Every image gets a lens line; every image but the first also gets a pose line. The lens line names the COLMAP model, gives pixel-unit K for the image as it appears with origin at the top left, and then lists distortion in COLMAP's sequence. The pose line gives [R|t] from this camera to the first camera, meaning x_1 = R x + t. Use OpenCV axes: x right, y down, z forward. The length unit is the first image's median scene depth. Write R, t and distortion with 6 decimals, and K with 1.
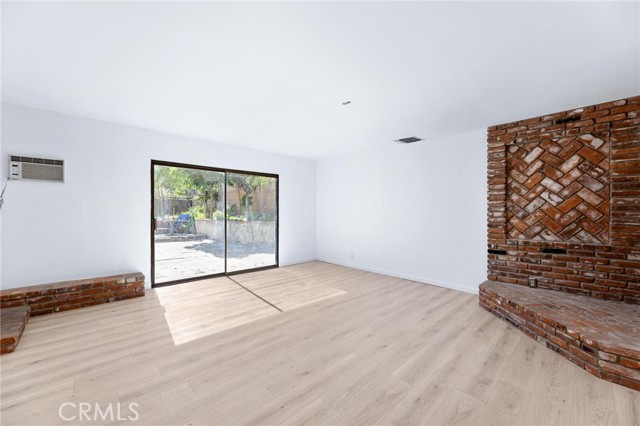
lens RADIAL K [[253.9, 0, 319.3], [0, 253.9, 213.8], [0, 0, 1]] dist [-0.001573, -0.000120]
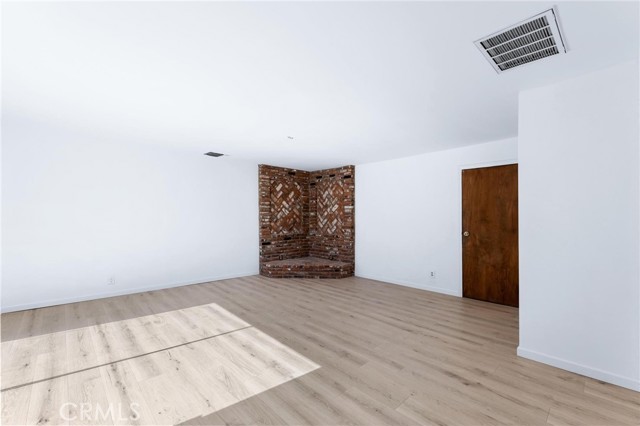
lens RADIAL K [[268.2, 0, 319.5], [0, 268.2, 214.2], [0, 0, 1]] dist [-0.000166, 0.000236]
pose [[0.009459, 0.010271, 0.999903, -1.115478], [0.001985, 0.999945, -0.010290, -0.019543], [-0.999953, 0.002082, 0.009438, 0.724605]]
